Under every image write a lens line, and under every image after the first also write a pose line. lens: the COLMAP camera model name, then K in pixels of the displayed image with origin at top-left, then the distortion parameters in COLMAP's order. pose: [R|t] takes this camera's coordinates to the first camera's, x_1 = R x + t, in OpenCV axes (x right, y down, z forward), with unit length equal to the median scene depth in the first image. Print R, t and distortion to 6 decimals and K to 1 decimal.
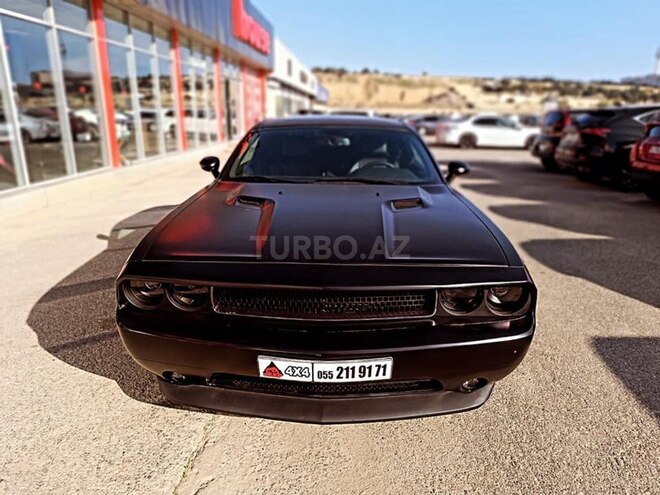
lens RADIAL K [[451.1, 0, 330.0], [0, 451.1, 247.5], [0, 0, 1]] dist [0.026307, -0.029810]
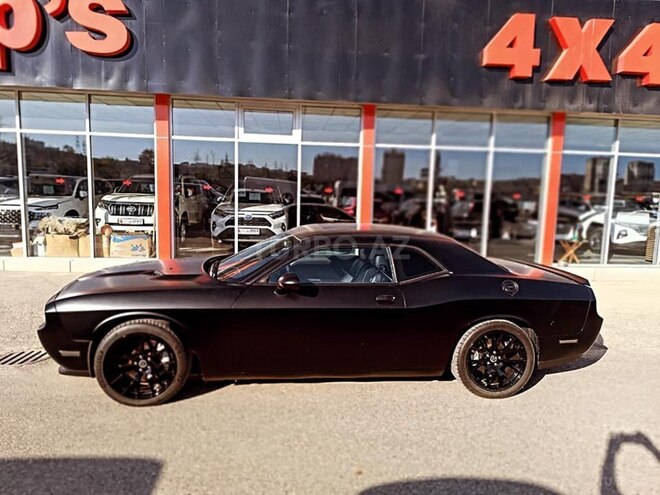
lens RADIAL K [[451.1, 0, 330.0], [0, 451.1, 247.5], [0, 0, 1]] dist [0.026307, -0.029810]
pose [[0.154635, 0.108793, -0.981963, 2.033075], [-0.306544, 0.950148, 0.056996, -0.523438], [0.939212, 0.292202, 0.180276, 1.399089]]
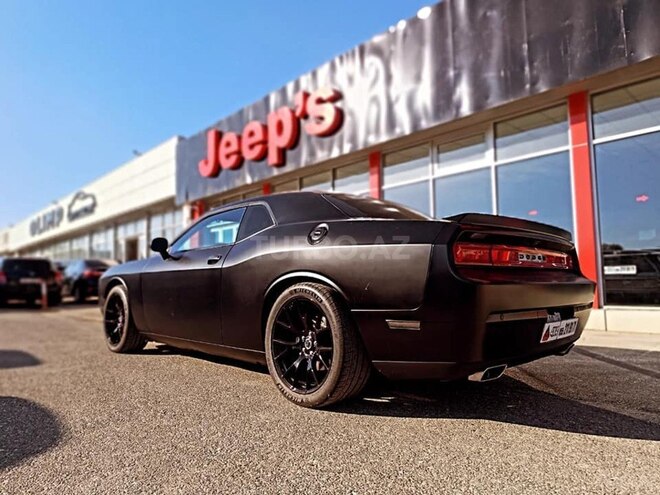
lens RADIAL K [[451.1, 0, 330.0], [0, 451.1, 247.5], [0, 0, 1]] dist [0.026307, -0.029810]
pose [[-0.683736, -0.066235, -0.726718, 1.263249], [-0.204301, 0.973421, 0.103498, -0.579303], [0.700547, 0.219235, -0.679095, 3.247859]]
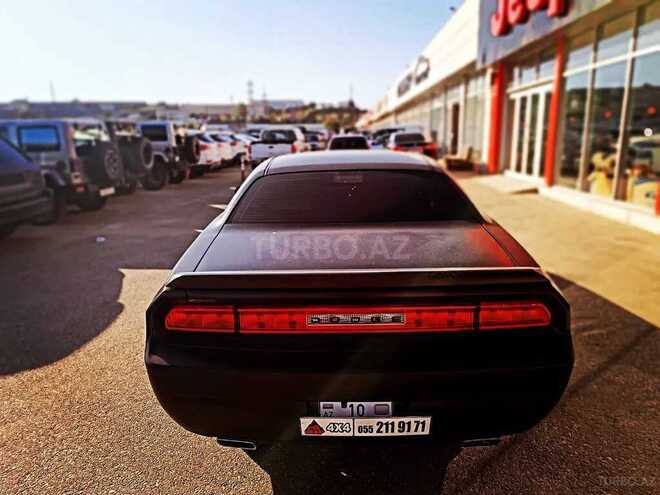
lens RADIAL K [[451.1, 0, 330.0], [0, 451.1, 247.5], [0, 0, 1]] dist [0.026307, -0.029810]
pose [[-0.999755, 0.015041, -0.016238, 0.100620], [0.004843, 0.864523, 0.502570, -1.064032], [0.021597, 0.502368, -0.864384, 3.462686]]
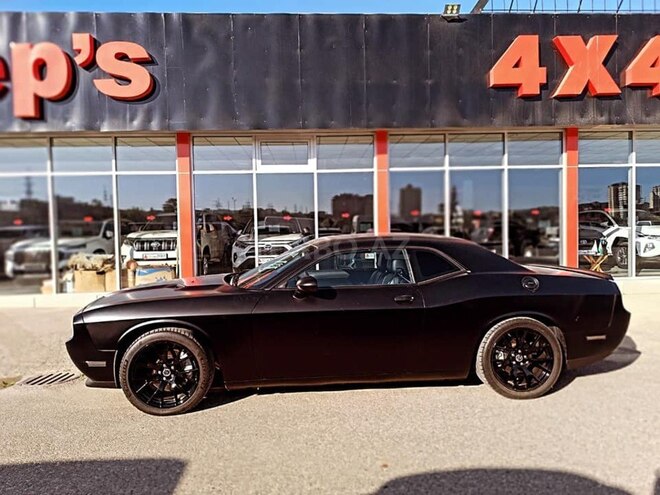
lens RADIAL K [[451.1, 0, 330.0], [0, 451.1, 247.5], [0, 0, 1]] dist [0.026307, -0.029810]
pose [[0.111017, 0.016425, -0.993683, 2.073310], [-0.261704, 0.965057, -0.013287, -0.400286], [0.958742, 0.261526, 0.111436, 1.450367]]
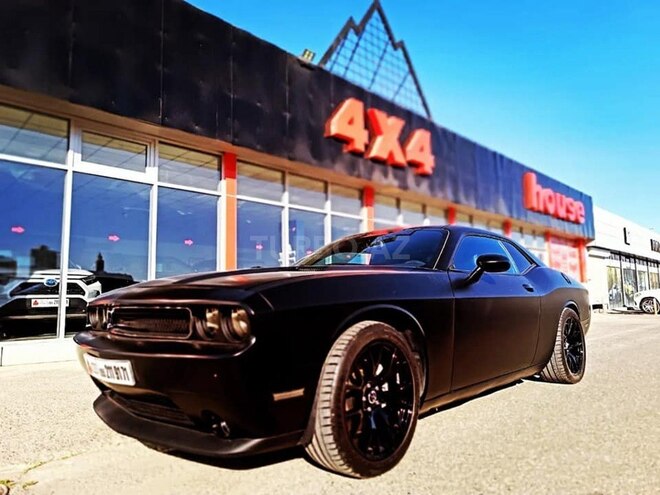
lens RADIAL K [[451.1, 0, 330.0], [0, 451.1, 247.5], [0, 0, 1]] dist [0.026307, -0.029810]
pose [[0.743916, -0.097676, -0.661097, 0.987450], [-0.166911, 0.930750, -0.325337, 0.202732], [0.647094, 0.352368, 0.676097, 0.349995]]
